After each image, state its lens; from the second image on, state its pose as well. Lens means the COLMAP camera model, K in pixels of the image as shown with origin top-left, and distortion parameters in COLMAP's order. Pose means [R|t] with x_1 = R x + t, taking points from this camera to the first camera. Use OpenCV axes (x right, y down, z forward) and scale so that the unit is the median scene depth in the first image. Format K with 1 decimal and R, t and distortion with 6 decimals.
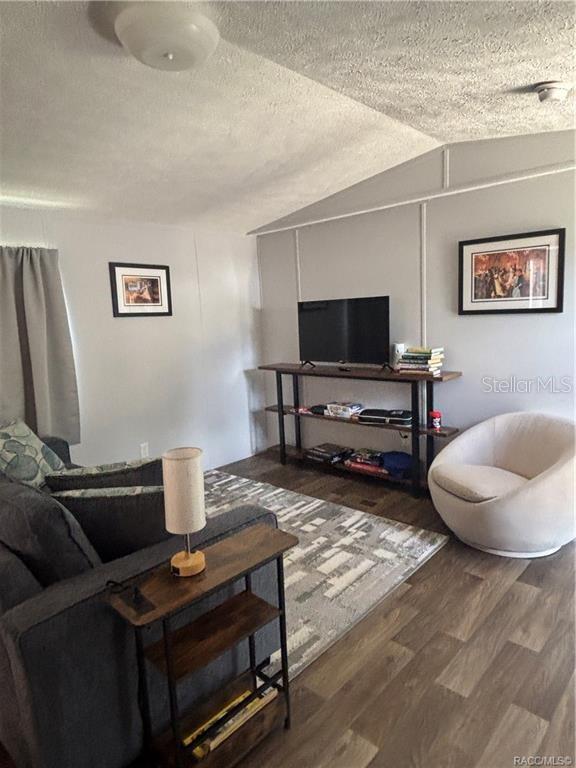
lens RADIAL K [[486.9, 0, 298.4], [0, 486.9, 392.7], [0, 0, 1]] dist [0.018799, -0.010770]
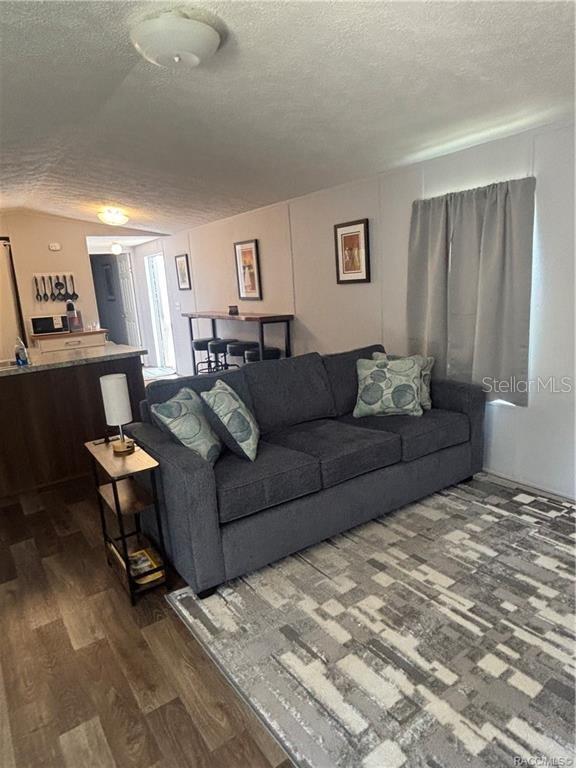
lens RADIAL K [[486.9, 0, 286.9], [0, 486.9, 368.7], [0, 0, 1]] dist [0.018799, -0.010770]
pose [[-0.231254, 0.225899, -0.946304, 0.816540], [-0.089223, 0.963646, 0.251843, -0.265511], [0.968794, 0.142671, -0.202691, 1.278568]]
